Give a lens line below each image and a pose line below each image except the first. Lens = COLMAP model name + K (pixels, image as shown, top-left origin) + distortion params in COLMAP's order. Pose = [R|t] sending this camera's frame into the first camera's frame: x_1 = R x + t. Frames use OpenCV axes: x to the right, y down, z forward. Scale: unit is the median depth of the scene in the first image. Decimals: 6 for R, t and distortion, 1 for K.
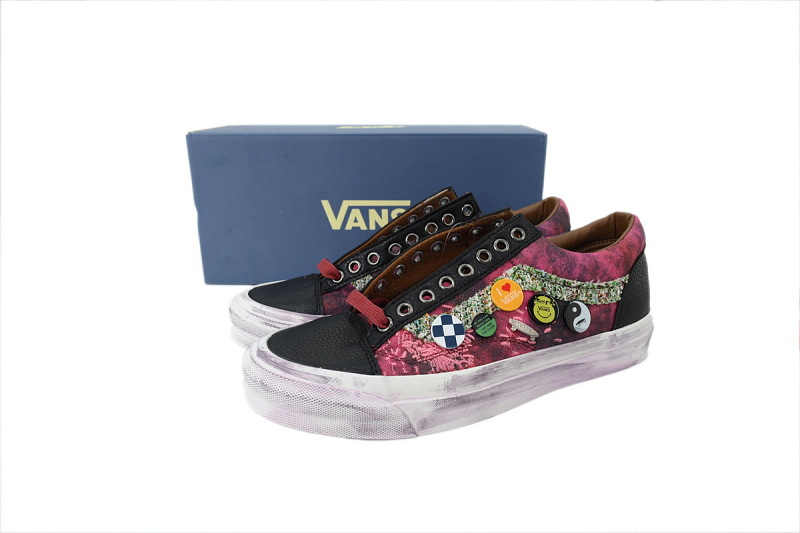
lens RADIAL K [[550.2, 0, 400.0], [0, 550.2, 266.5], [0, 0, 1]] dist [0.043551, -0.000528]
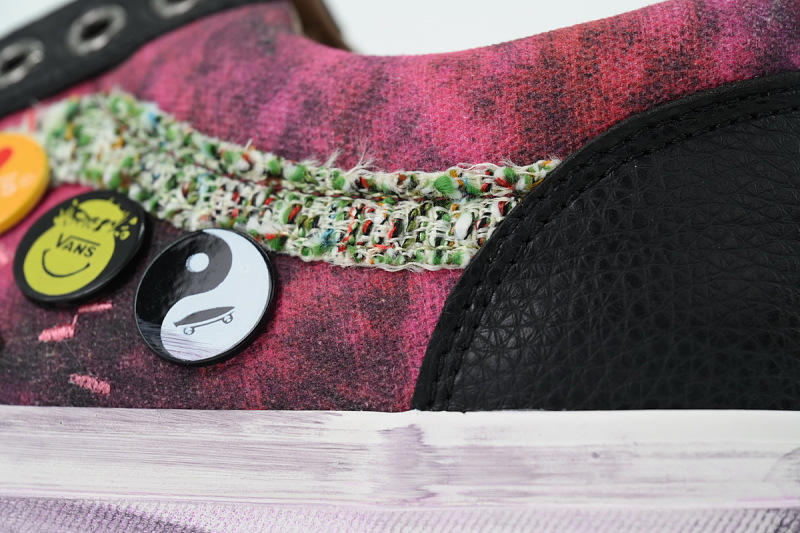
lens RADIAL K [[2772.9, 0, 400.0], [0, 2772.9, 266.5], [0, 0, 1]] dist [0.068323, 0.566058]
pose [[0.715991, -0.006976, -0.698074, 1.193114], [-0.228587, 0.942483, -0.243872, 0.344163], [0.659625, 0.334181, 0.673215, 0.332443]]
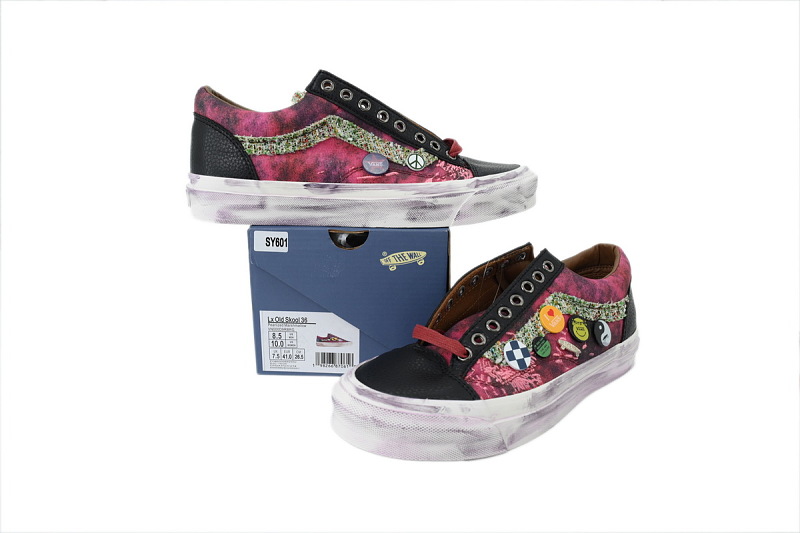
lens RADIAL K [[550.2, 0, 400.0], [0, 550.2, 266.5], [0, 0, 1]] dist [0.043551, -0.000528]
pose [[0.963302, -0.050052, 0.263712, -0.429594], [0.061738, 0.997436, -0.036206, -0.038374], [-0.261224, 0.051158, 0.963922, -0.047913]]
